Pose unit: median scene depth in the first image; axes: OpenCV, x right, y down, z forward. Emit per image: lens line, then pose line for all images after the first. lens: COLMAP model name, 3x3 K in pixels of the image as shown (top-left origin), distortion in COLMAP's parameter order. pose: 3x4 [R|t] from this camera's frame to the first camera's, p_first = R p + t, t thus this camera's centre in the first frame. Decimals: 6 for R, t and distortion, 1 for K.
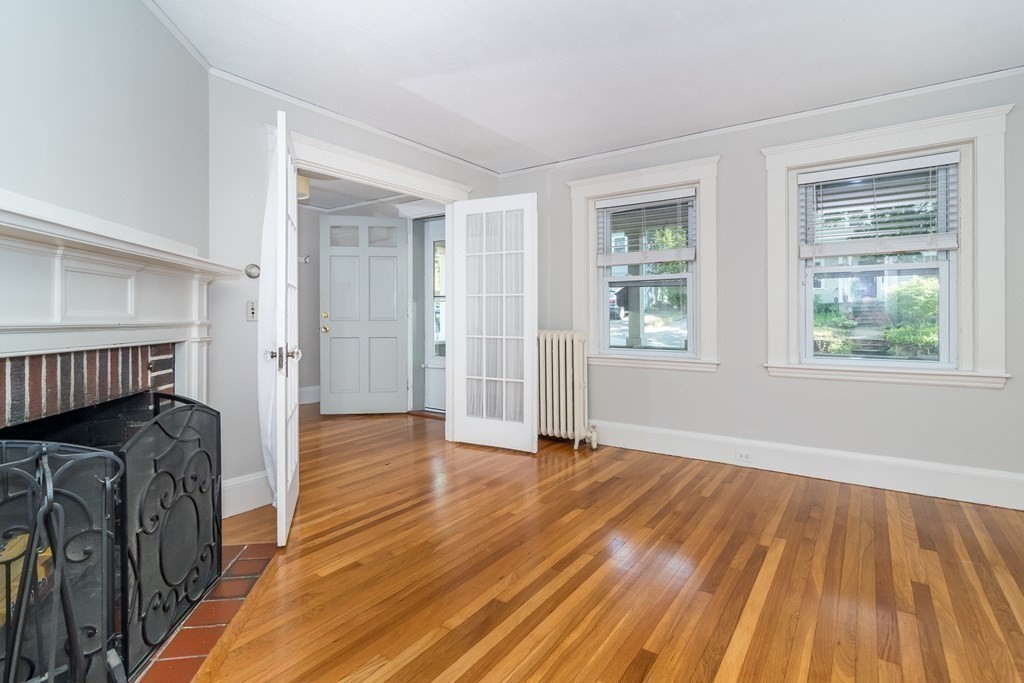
lens RADIAL K [[495.8, 0, 511.9], [0, 495.8, 315.5], [0, 0, 1]] dist [-0.004420, 0.000759]
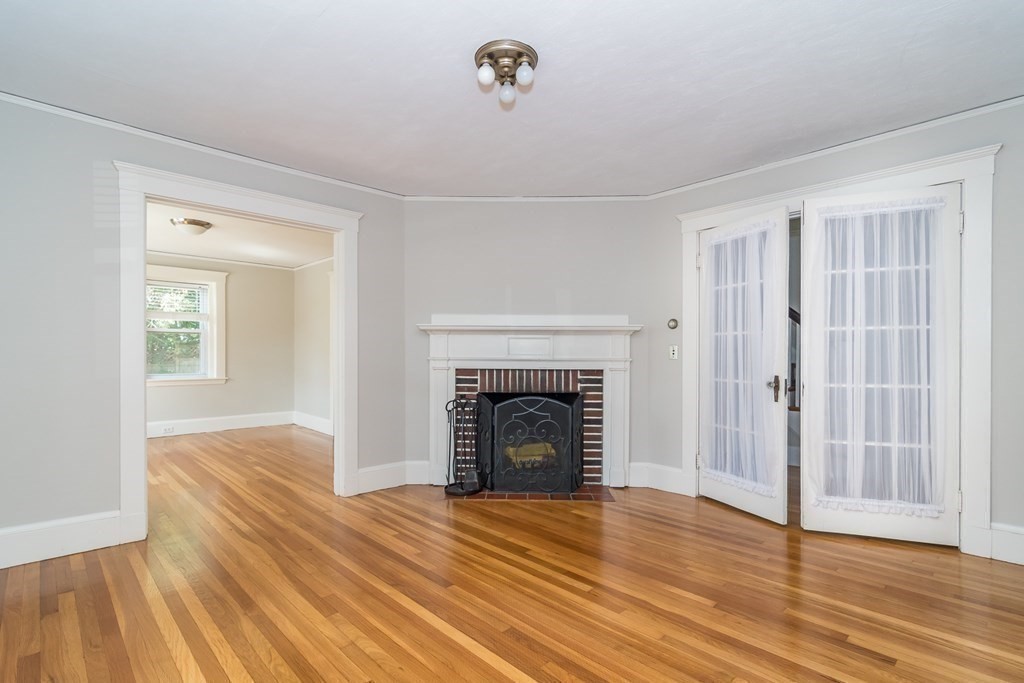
lens RADIAL K [[495.8, 0, 511.7], [0, 495.8, 348.7], [0, 0, 1]] dist [-0.004420, 0.000759]
pose [[-0.191184, -0.010511, -0.981498, 1.300375], [0.002481, 0.999934, -0.011192, -0.004679], [0.981551, -0.004575, -0.191145, 1.125599]]
